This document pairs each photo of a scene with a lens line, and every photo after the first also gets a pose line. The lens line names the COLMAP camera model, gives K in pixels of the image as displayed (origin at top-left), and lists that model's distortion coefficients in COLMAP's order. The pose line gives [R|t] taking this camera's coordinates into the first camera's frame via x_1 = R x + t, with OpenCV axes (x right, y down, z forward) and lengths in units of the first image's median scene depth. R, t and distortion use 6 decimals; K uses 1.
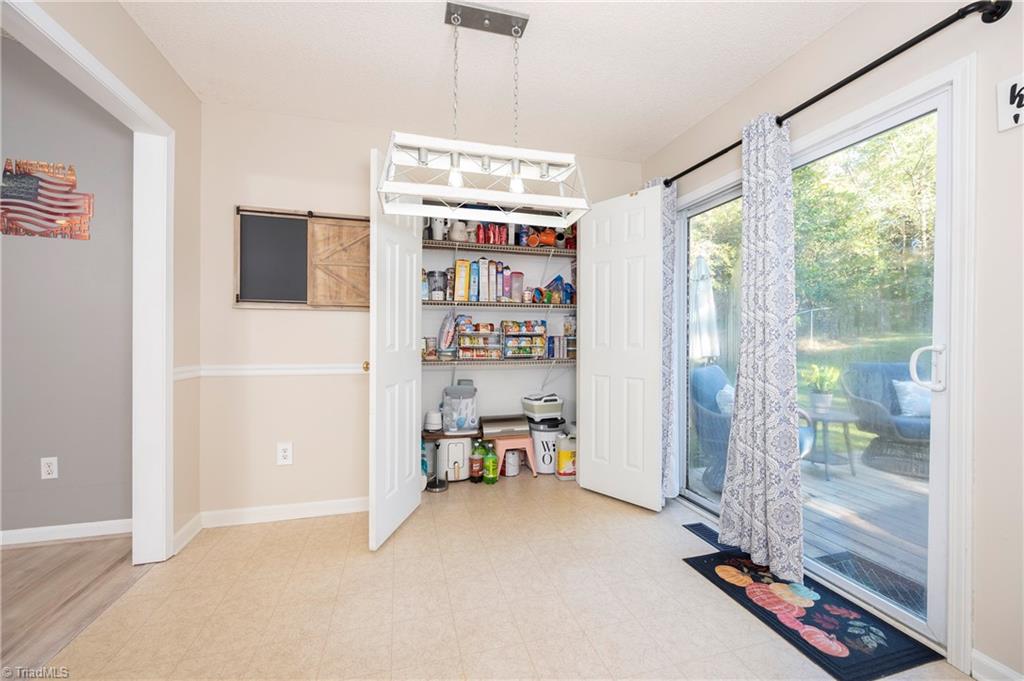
lens RADIAL K [[400.9, 0, 503.7], [0, 400.9, 339.8], [0, 0, 1]] dist [0.001740, 0.000409]
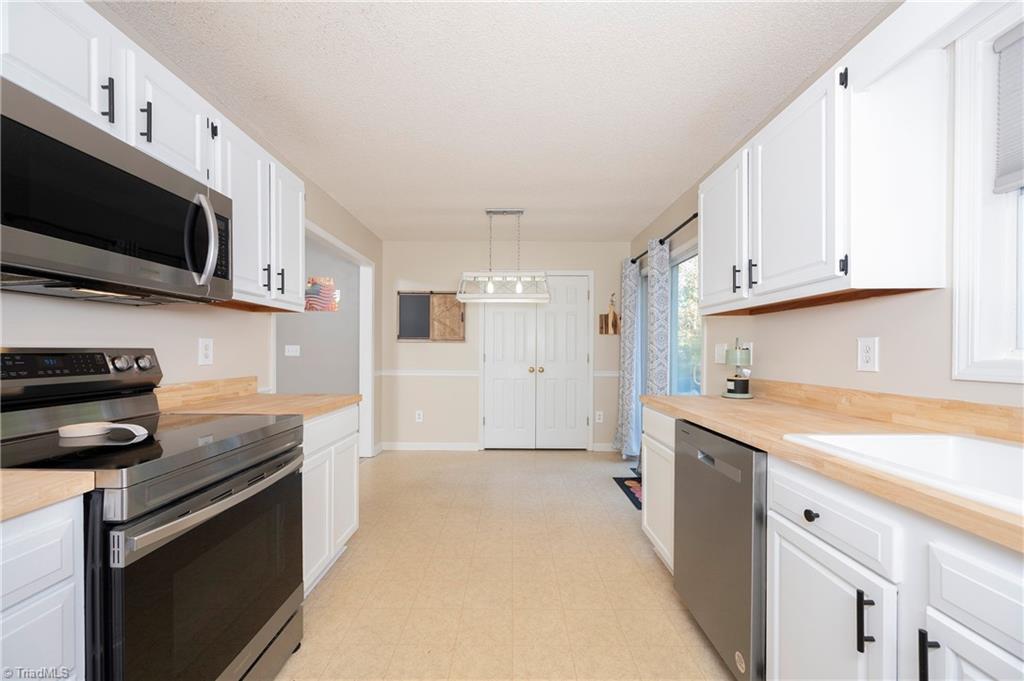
lens RADIAL K [[400.9, 0, 515.8], [0, 400.9, 348.4], [0, 0, 1]] dist [0.001740, 0.000409]
pose [[0.966457, -0.000800, -0.256829, 0.404480], [-0.000182, 0.999993, -0.003802, -0.037342], [0.256830, 0.003721, 0.966449, -0.756367]]
